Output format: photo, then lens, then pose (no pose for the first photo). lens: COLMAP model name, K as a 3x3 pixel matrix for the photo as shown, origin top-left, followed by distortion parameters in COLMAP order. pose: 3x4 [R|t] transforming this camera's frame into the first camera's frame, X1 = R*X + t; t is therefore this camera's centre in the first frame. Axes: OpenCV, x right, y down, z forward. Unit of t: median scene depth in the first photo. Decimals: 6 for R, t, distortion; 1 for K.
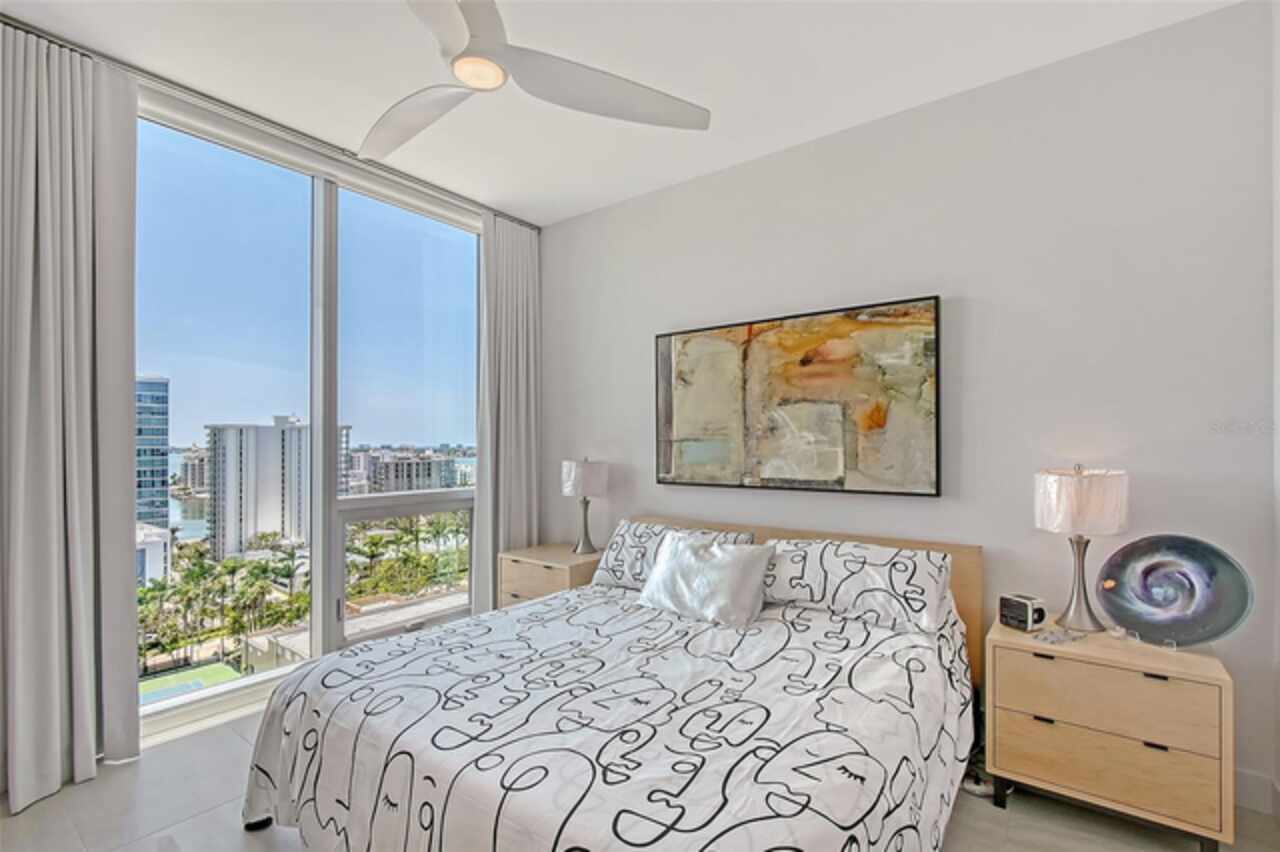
lens RADIAL K [[576.9, 0, 657.1], [0, 576.9, 438.6], [0, 0, 1]] dist [-0.000472, -0.002525]
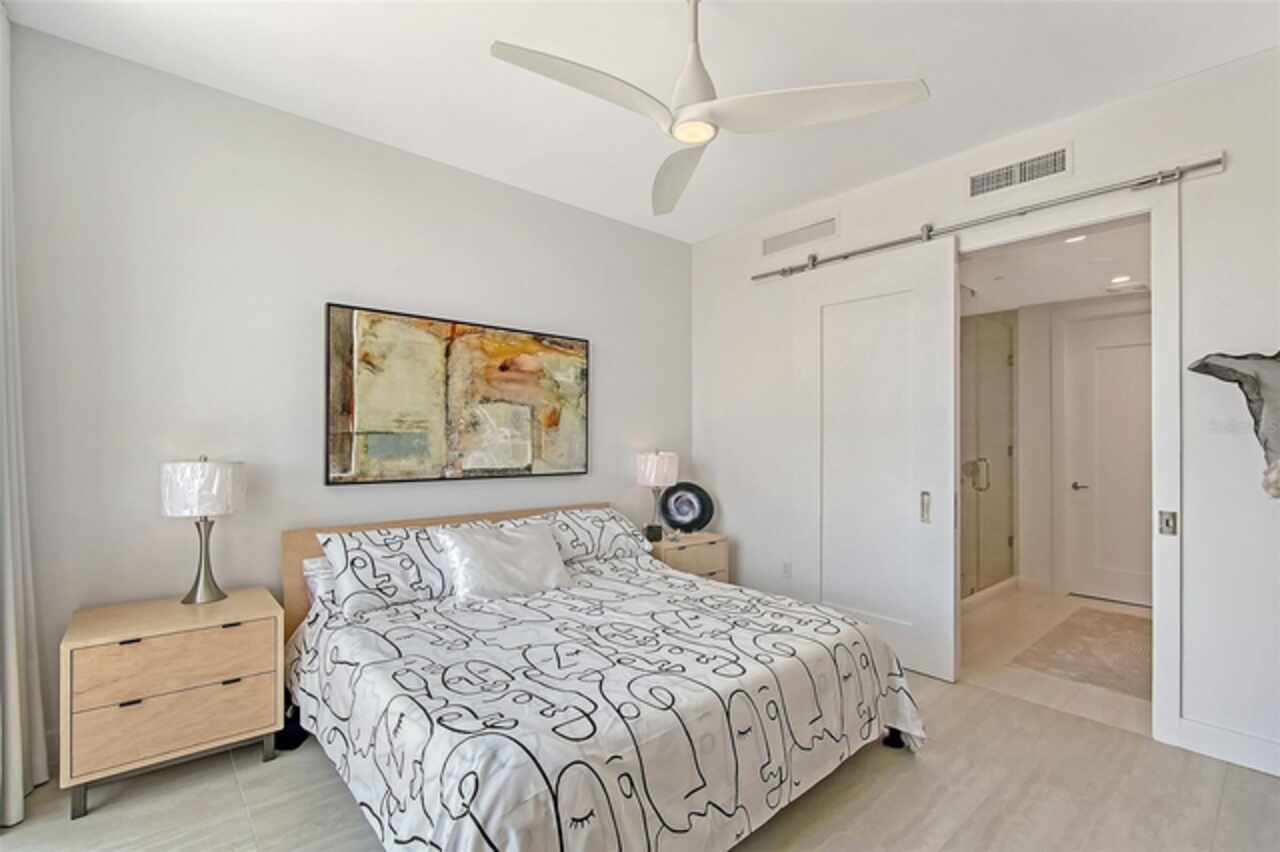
lens RADIAL K [[576.9, 0, 652.4], [0, 576.9, 430.2], [0, 0, 1]] dist [-0.000472, -0.002525]
pose [[0.210496, 0.014894, 0.977481, -1.458178], [-0.017988, 0.999774, -0.011360, 0.002312], [-0.977429, -0.015192, 0.210716, 0.796487]]
